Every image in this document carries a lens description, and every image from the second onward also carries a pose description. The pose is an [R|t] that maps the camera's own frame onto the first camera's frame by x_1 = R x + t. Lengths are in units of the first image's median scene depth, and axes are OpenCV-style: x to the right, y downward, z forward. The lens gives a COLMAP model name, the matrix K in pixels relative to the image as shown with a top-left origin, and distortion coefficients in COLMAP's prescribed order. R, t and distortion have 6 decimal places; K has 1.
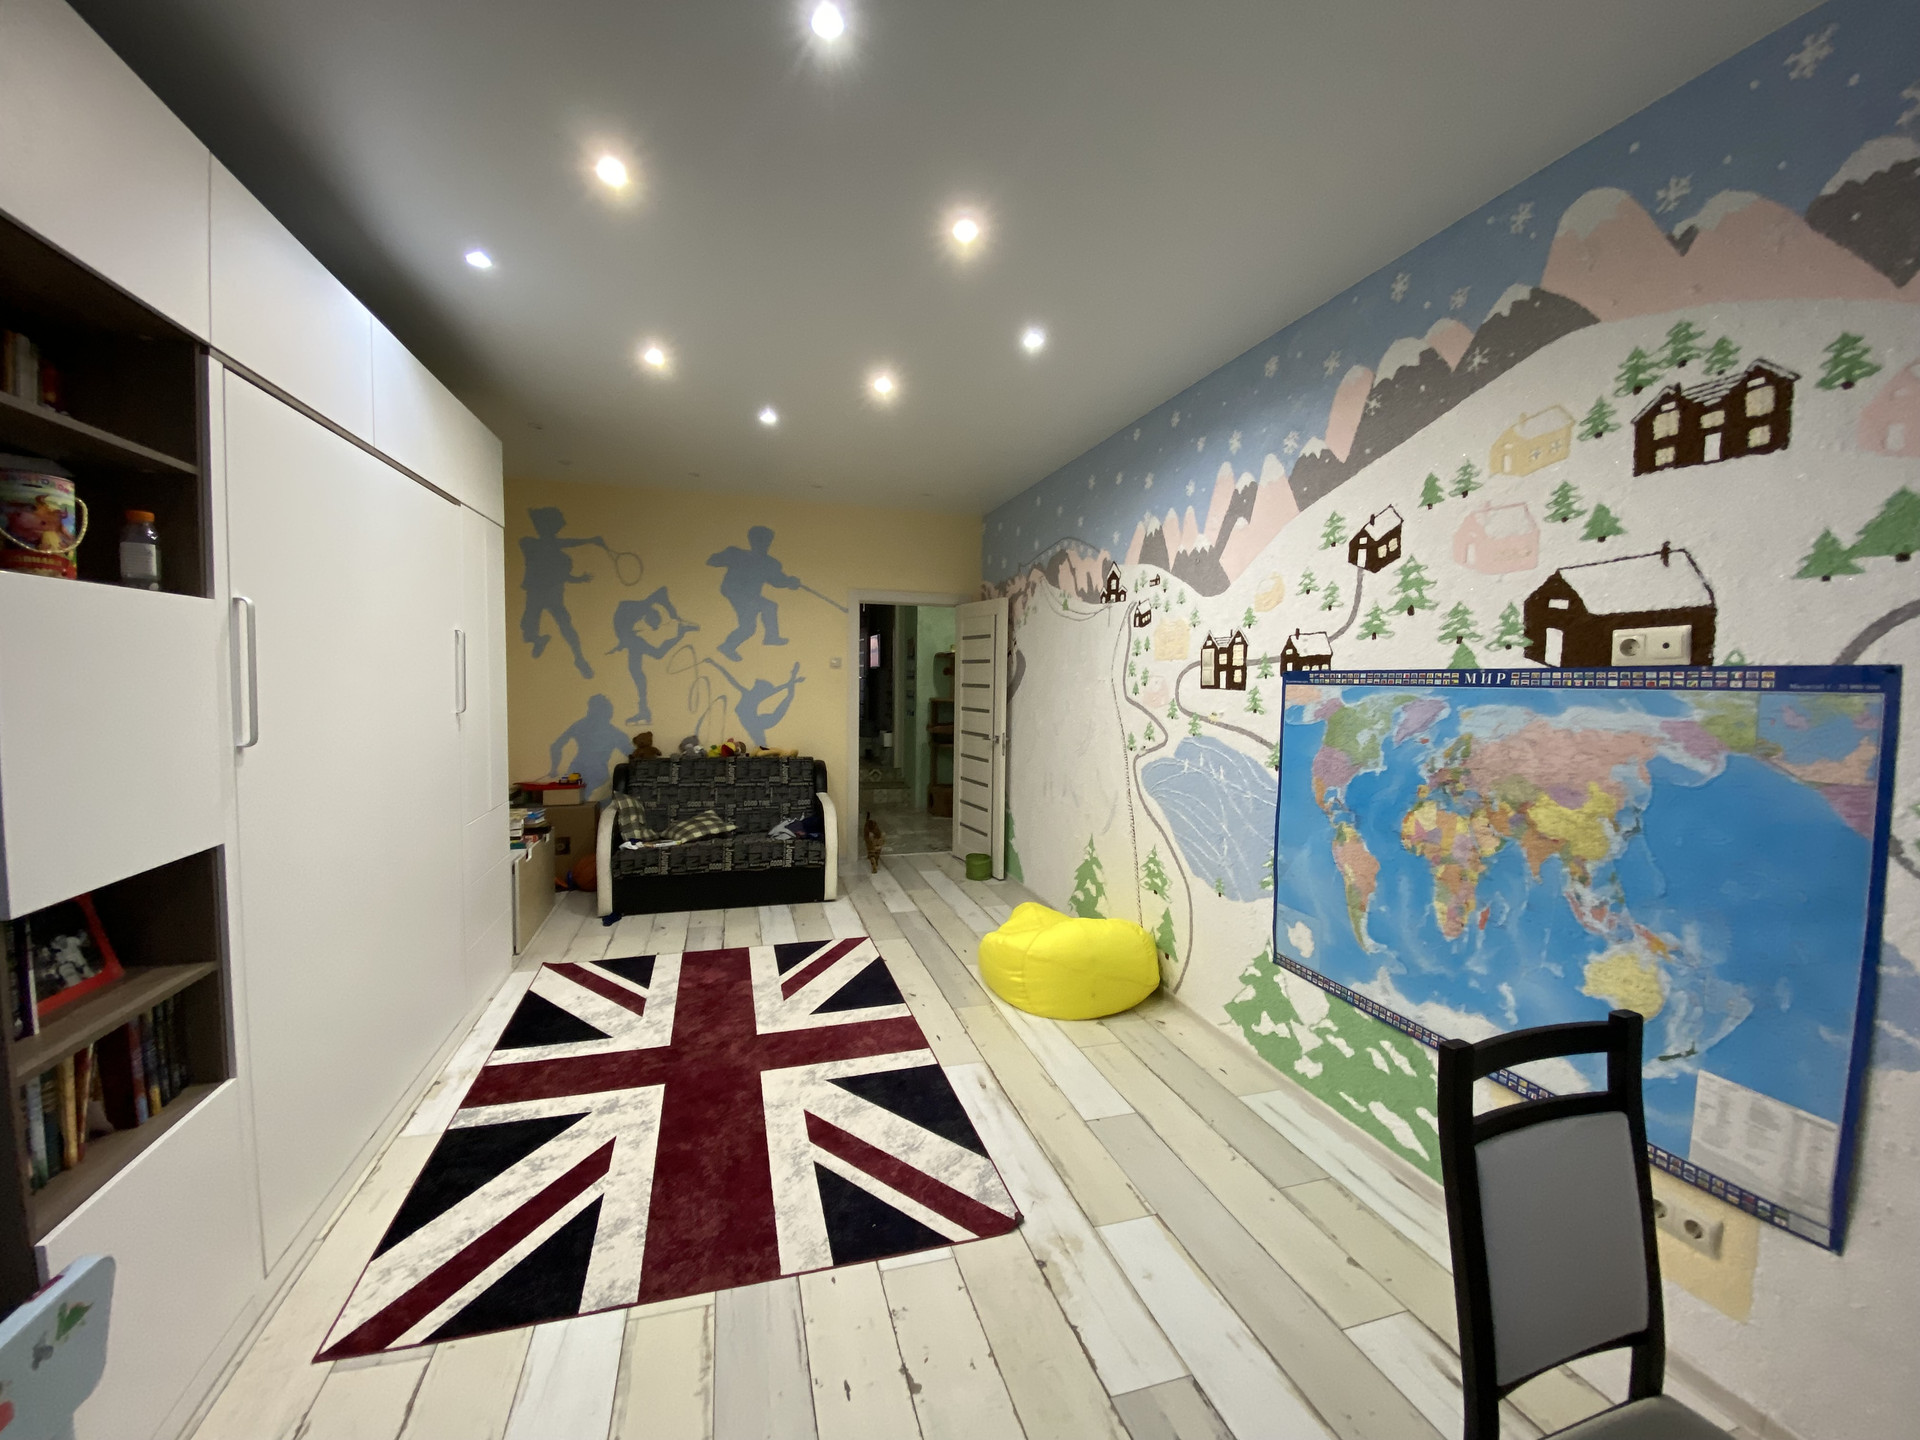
lens RADIAL K [[790.0, 0, 960.1], [0, 790.0, 719.4], [0, 0, 1]] dist [0.011064, -0.012698]
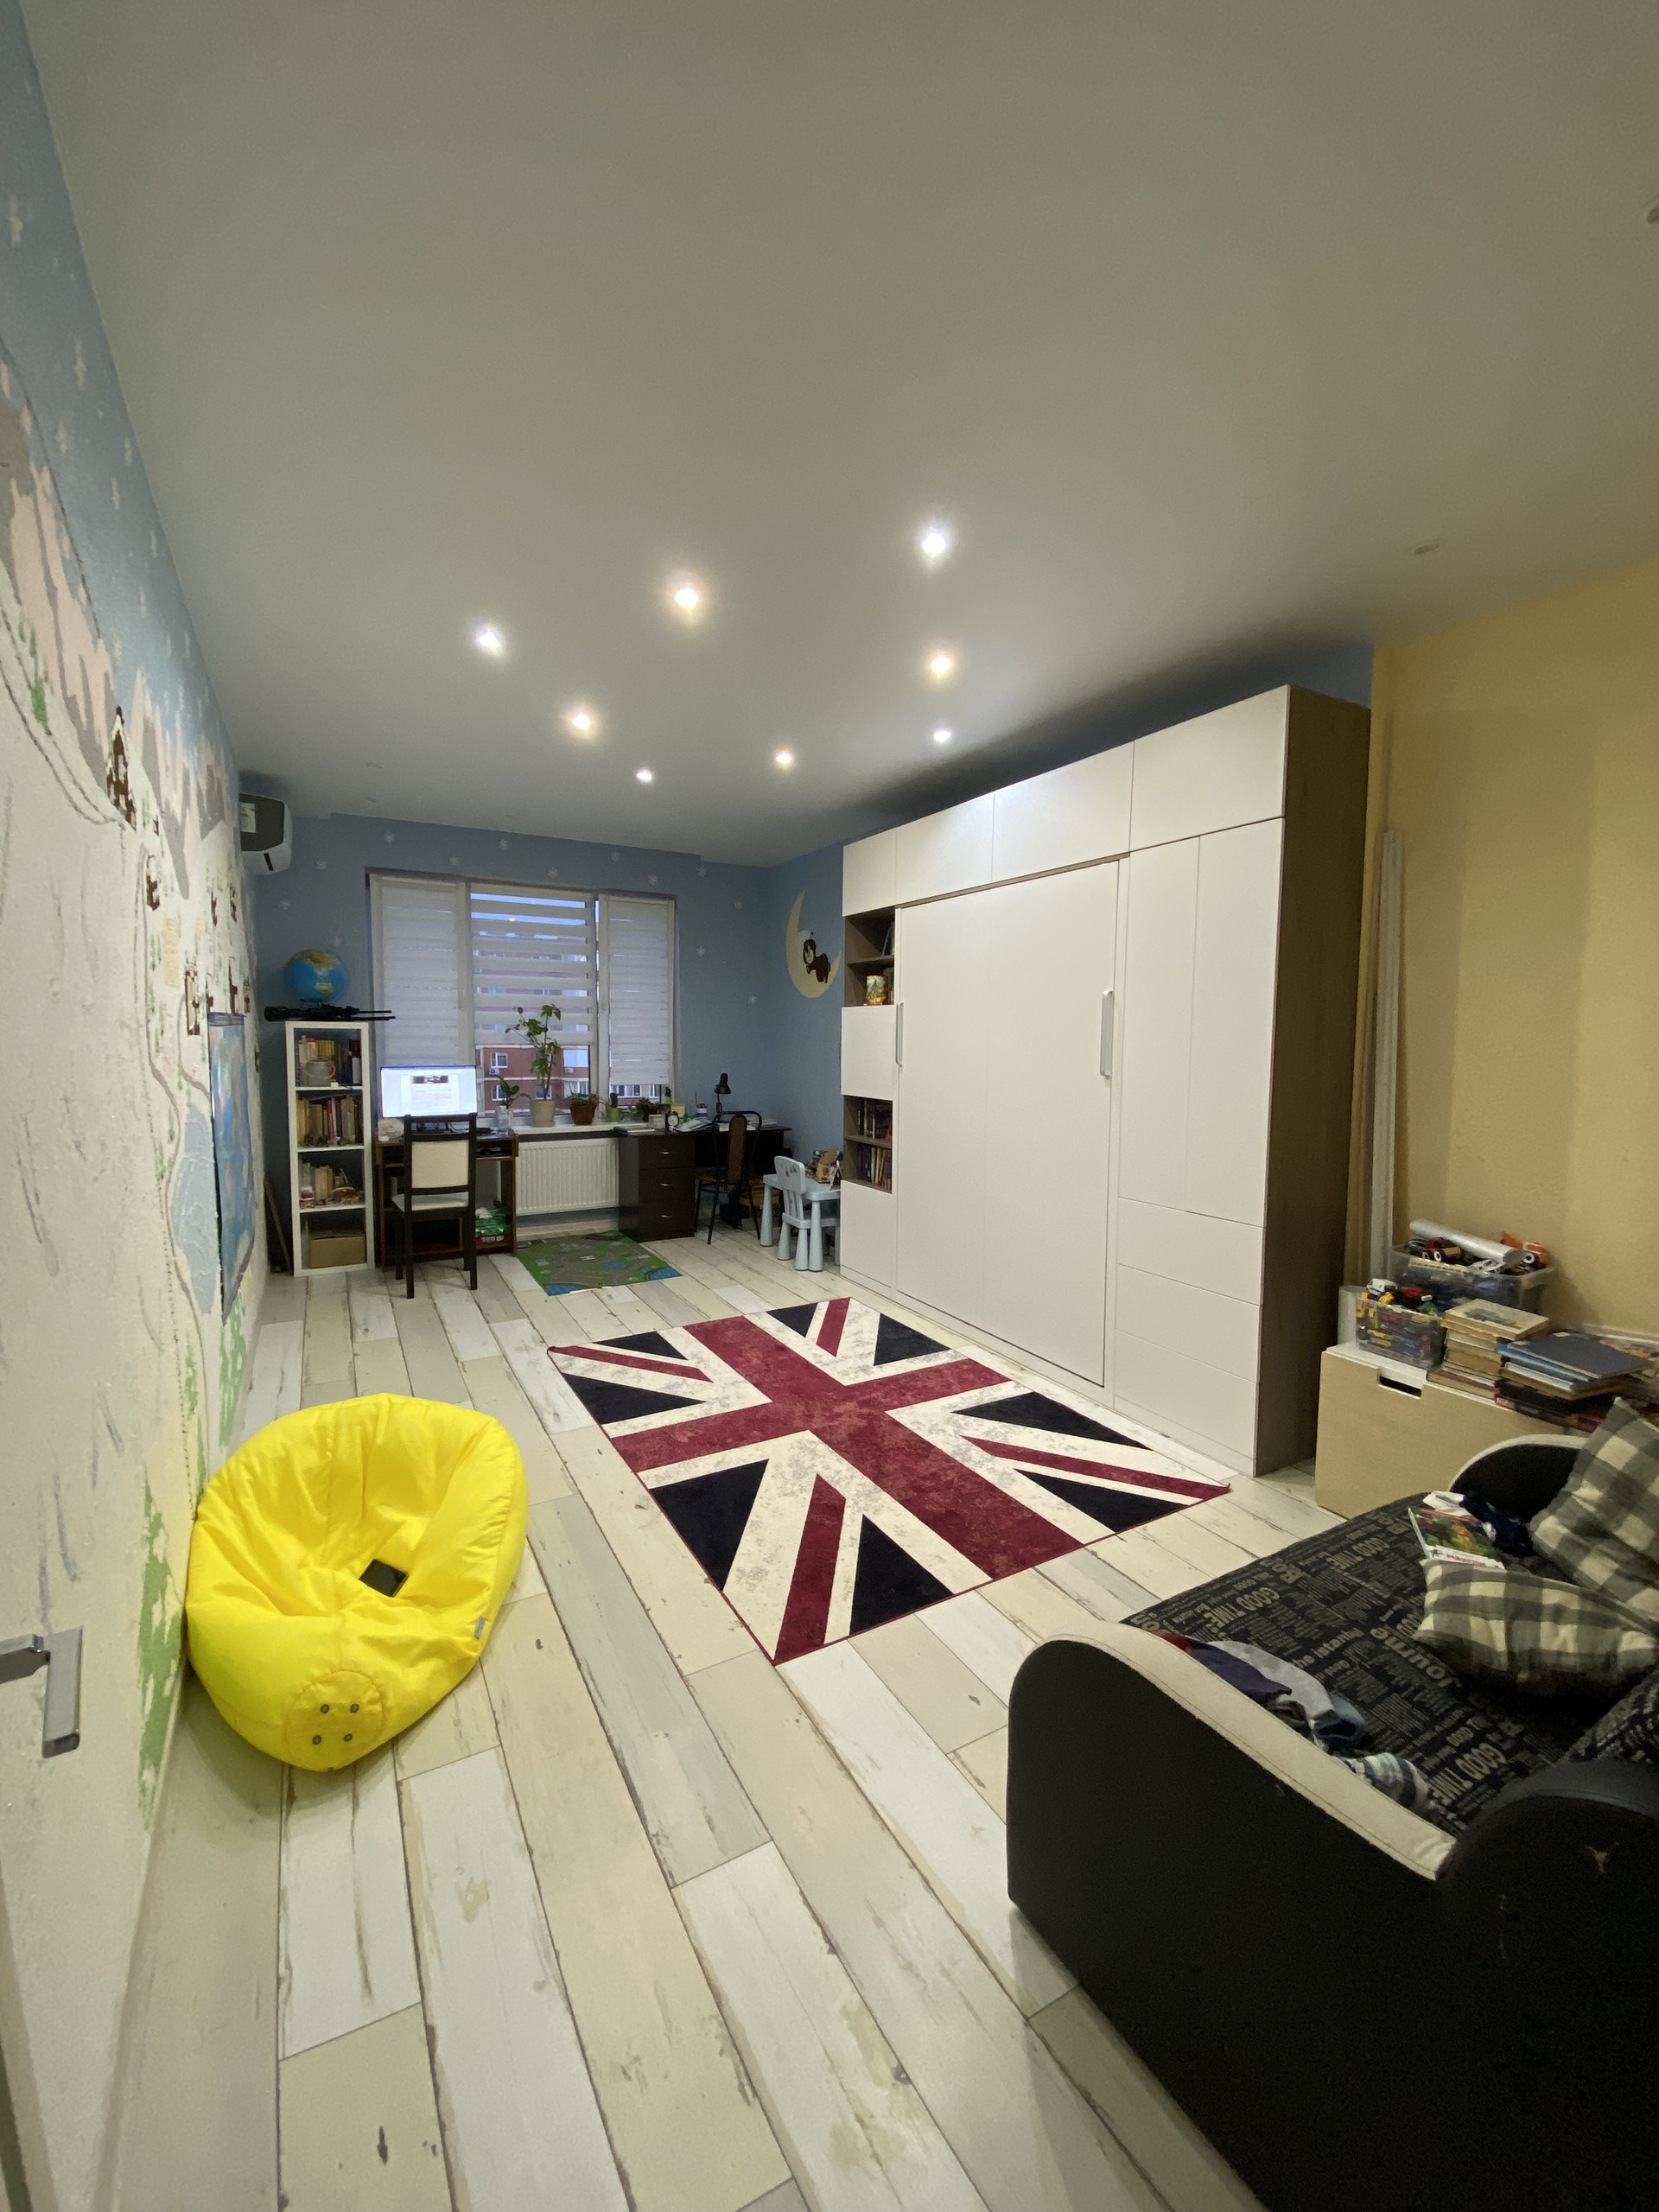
lens RADIAL K [[910.1, 0, 840.5], [0, 910.1, 1097.7], [0, 0, 1]] dist [0.011064, -0.012698]
pose [[-0.973256, -0.011346, -0.229444, -0.058276], [-0.041118, 0.991254, 0.125398, -0.127266], [0.226015, 0.131479, -0.965210, 2.299707]]
